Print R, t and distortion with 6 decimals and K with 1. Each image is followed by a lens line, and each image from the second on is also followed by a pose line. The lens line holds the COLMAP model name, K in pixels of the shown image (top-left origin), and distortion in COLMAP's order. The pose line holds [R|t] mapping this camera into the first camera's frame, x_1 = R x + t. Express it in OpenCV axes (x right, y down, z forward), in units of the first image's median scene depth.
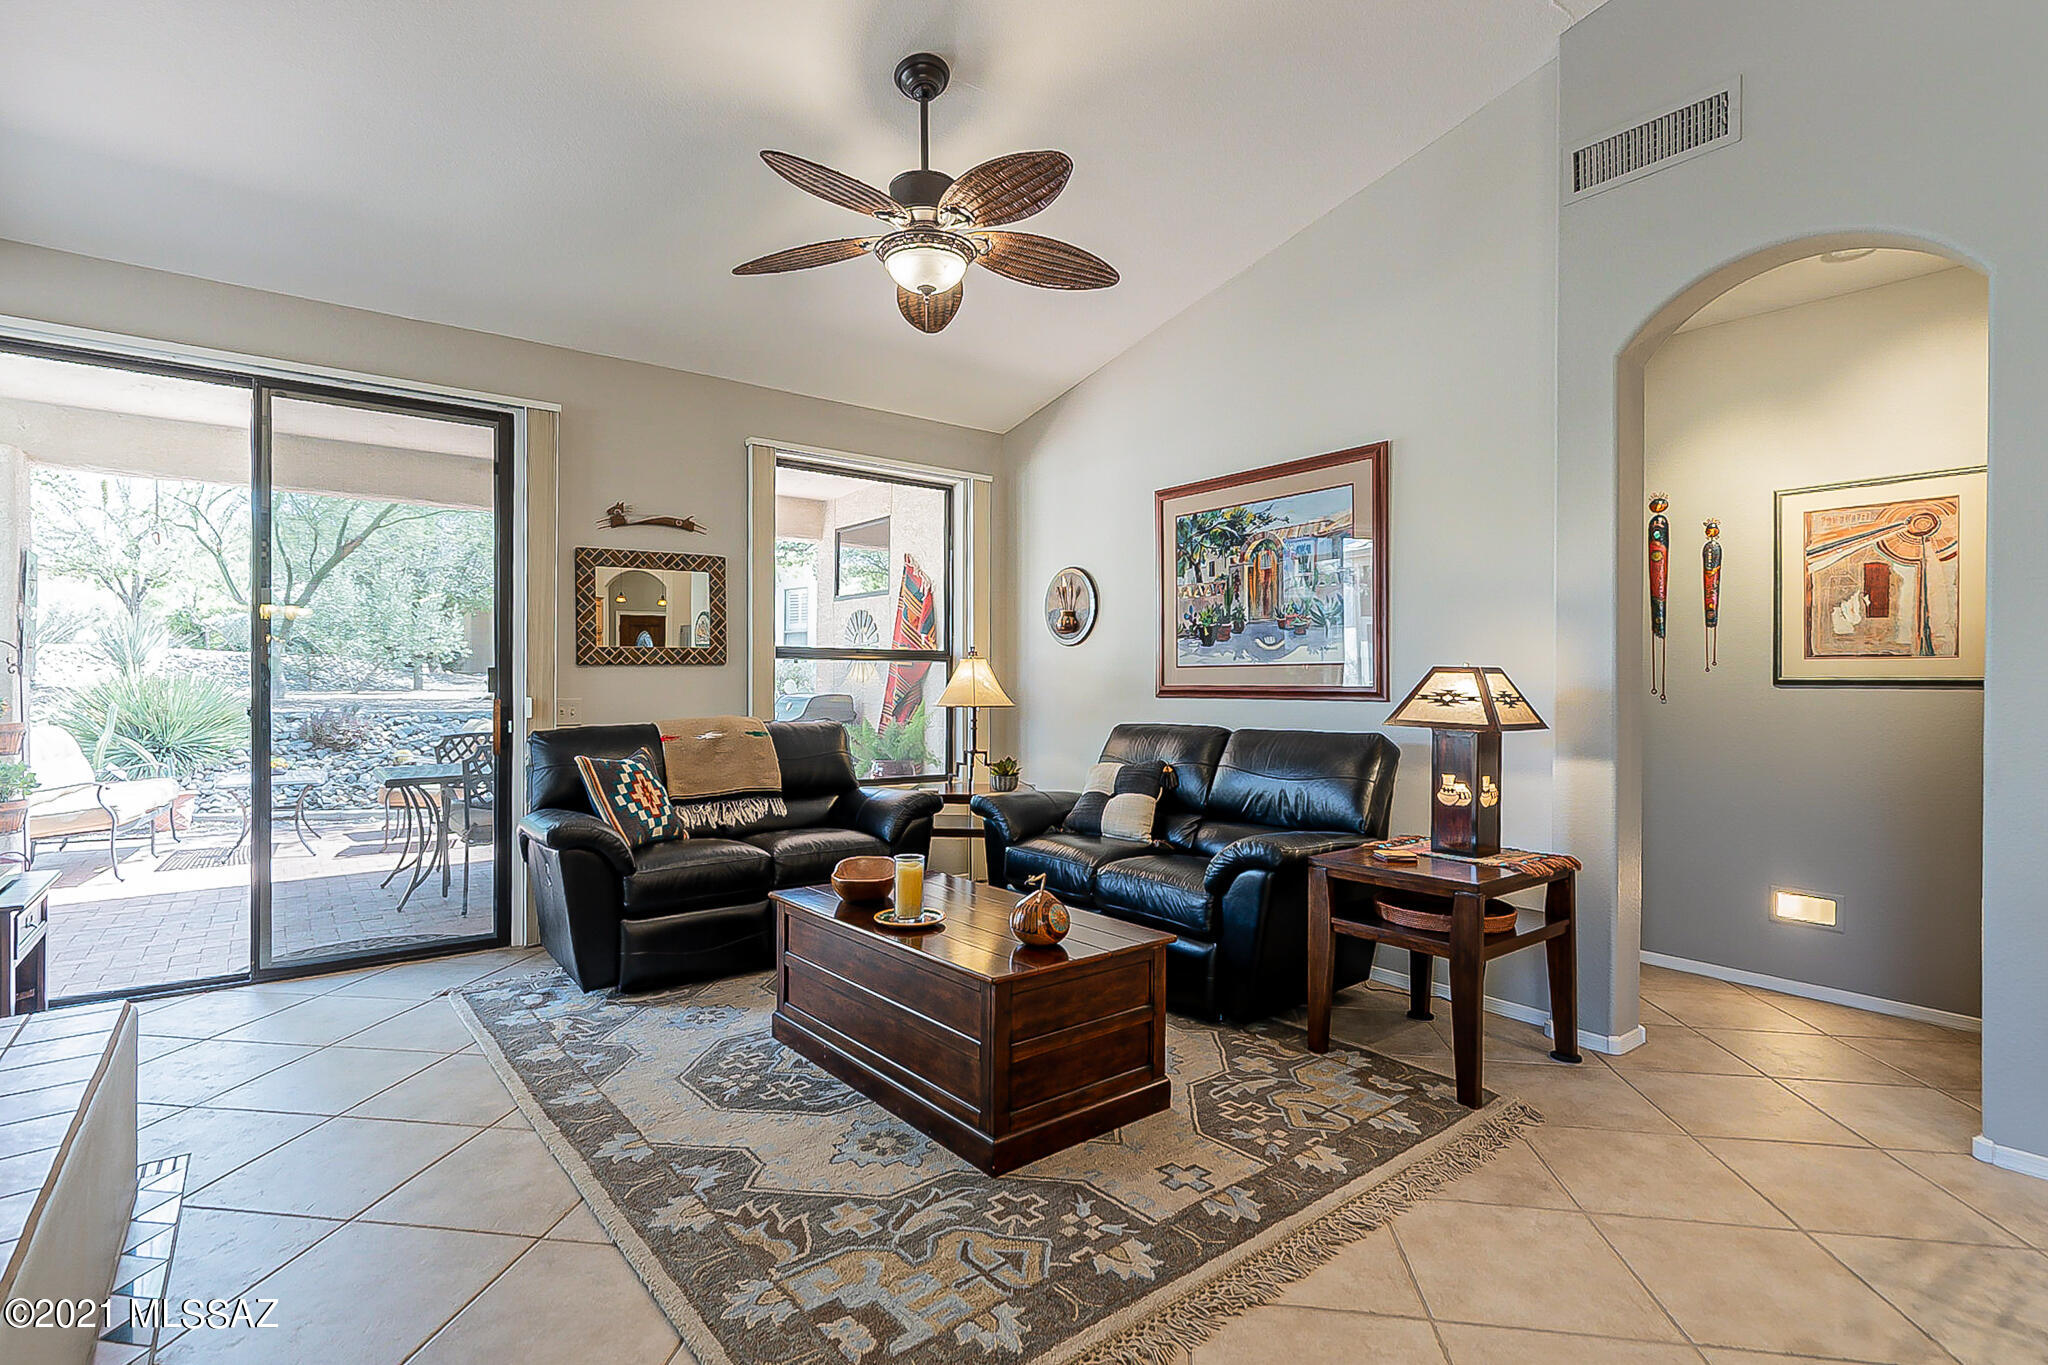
lens RADIAL K [[964.1, 0, 1027.4], [0, 964.1, 683.1], [0, 0, 1]] dist [0.001421, 0.000146]
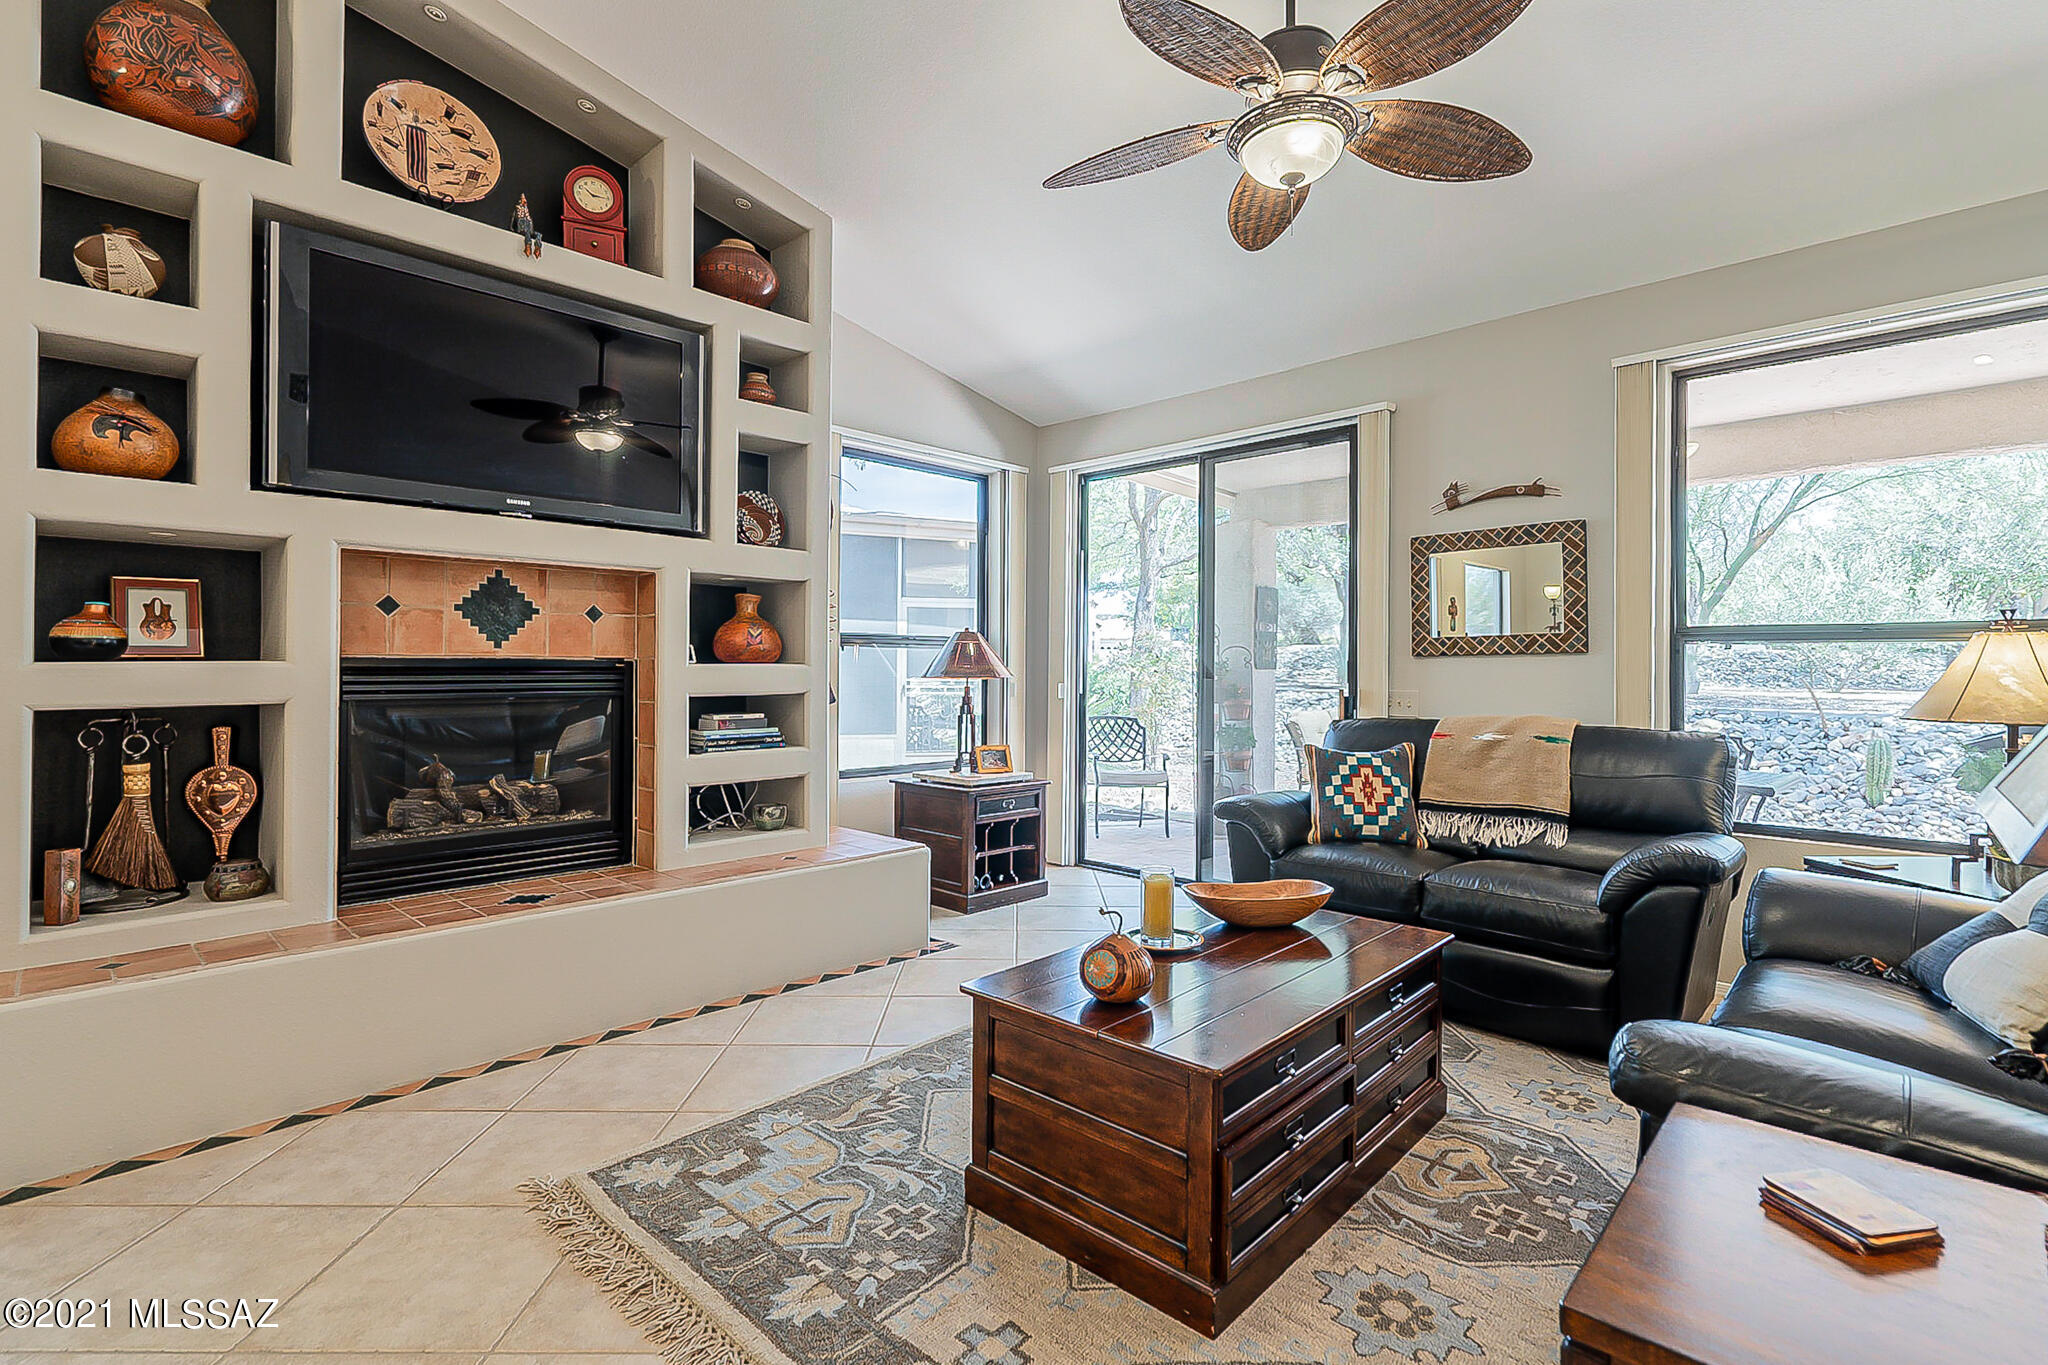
lens RADIAL K [[964.1, 0, 1019.4], [0, 964.1, 653.8], [0, 0, 1]] dist [0.001421, 0.000146]
pose [[0.132677, -0.017750, -0.991000, 0.458303], [-0.007844, 0.999790, -0.018958, 0.000395], [0.991128, 0.010289, 0.132510, 0.468290]]
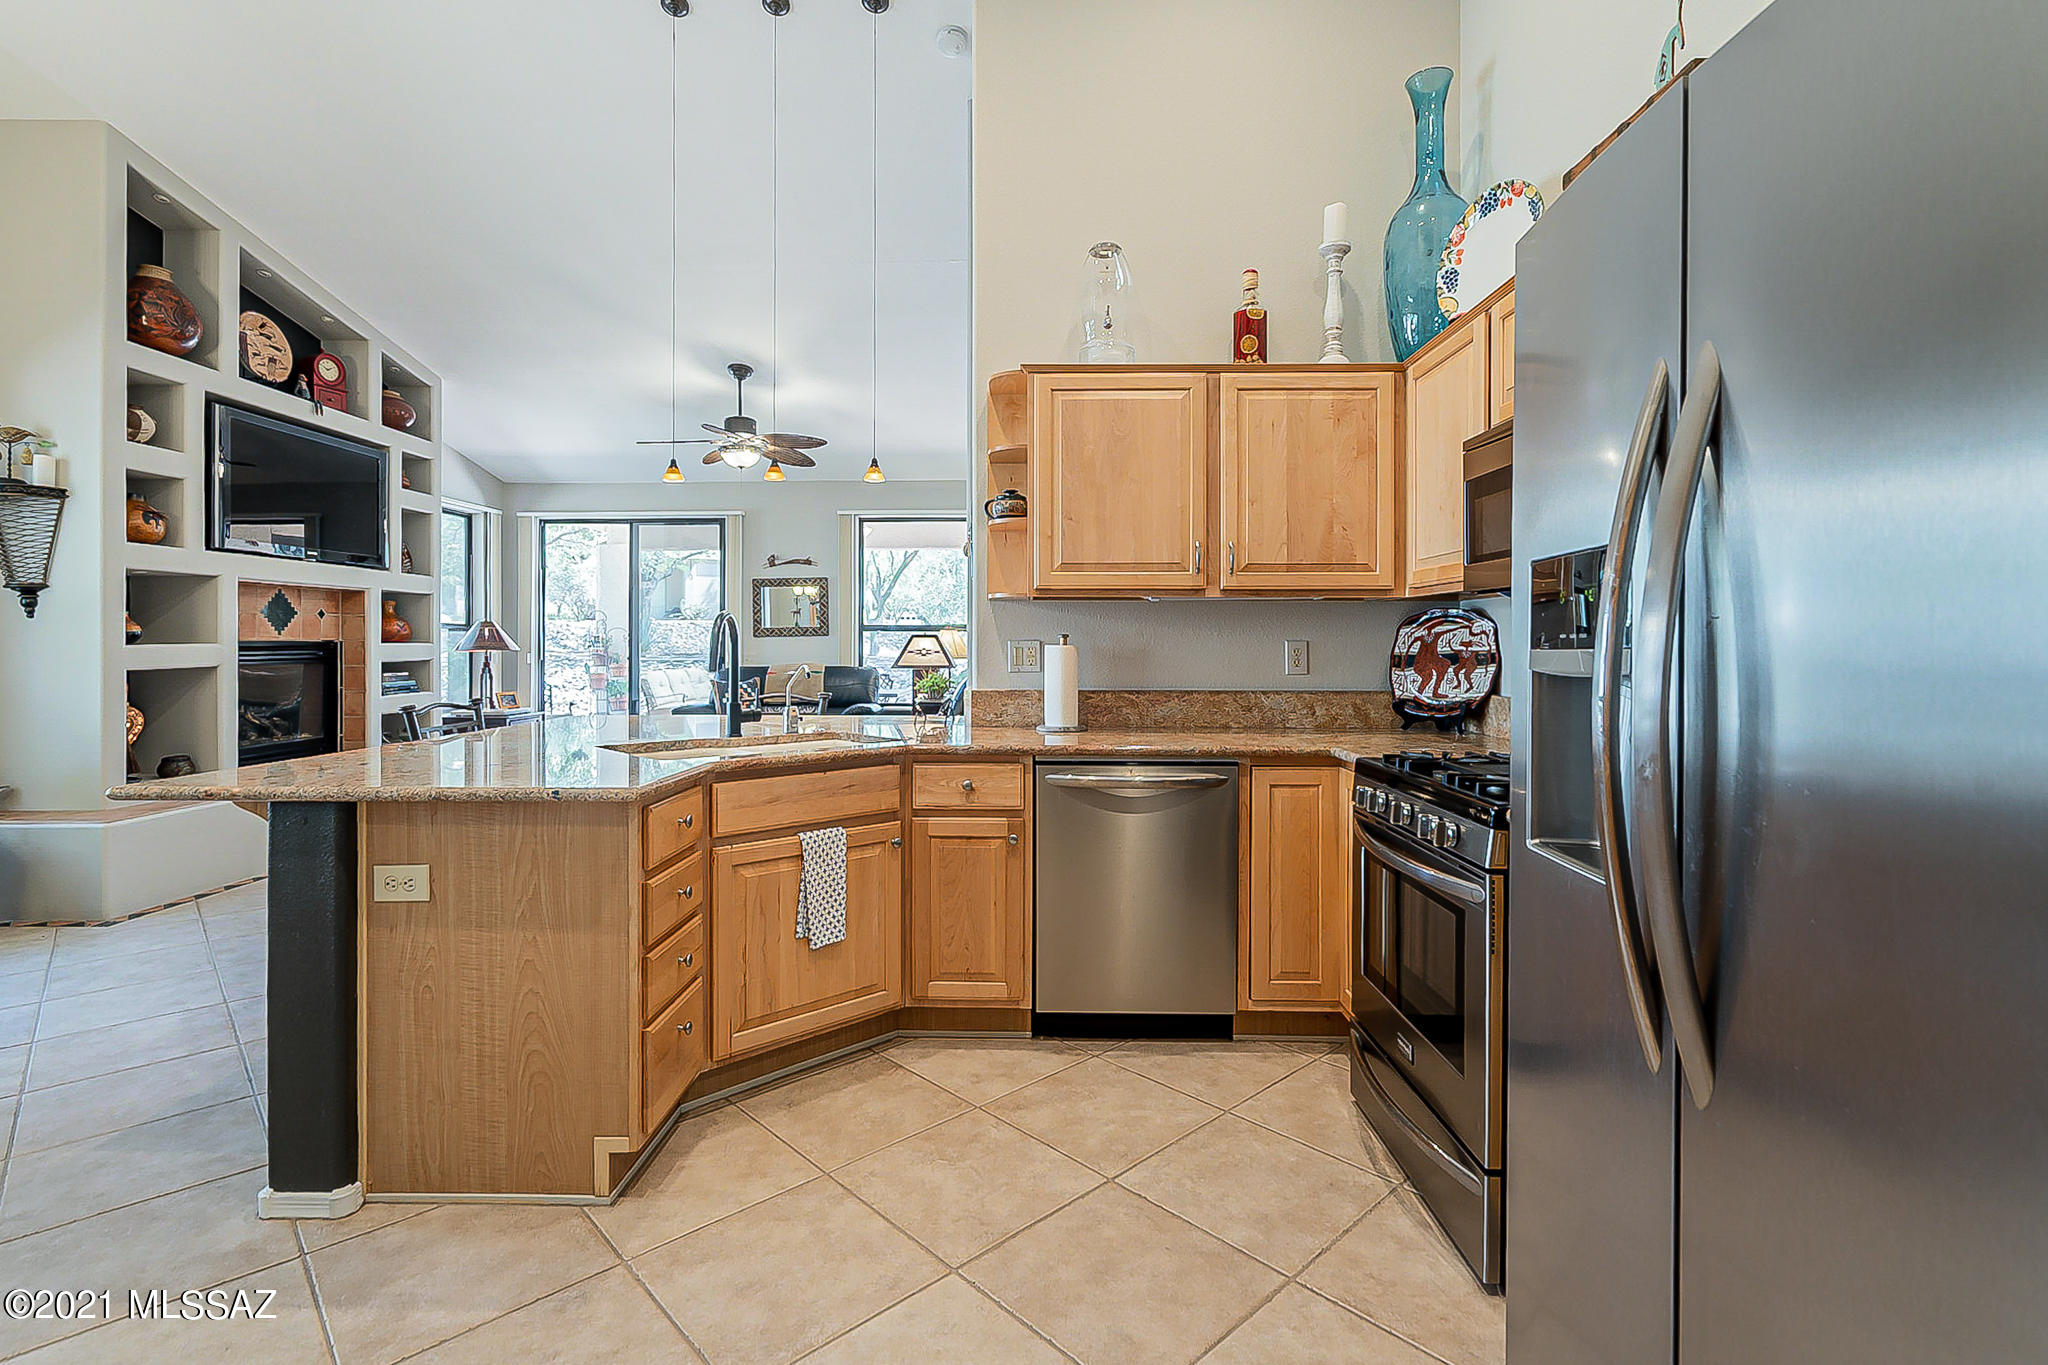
lens RADIAL K [[964.1, 0, 1006.6], [0, 964.1, 644.2], [0, 0, 1]] dist [0.001421, 0.000146]
pose [[0.766395, -0.004939, -0.642351, 1.239157], [0.003847, 0.999988, -0.003098, 0.005118], [0.642359, -0.000097, 0.766404, -0.209895]]
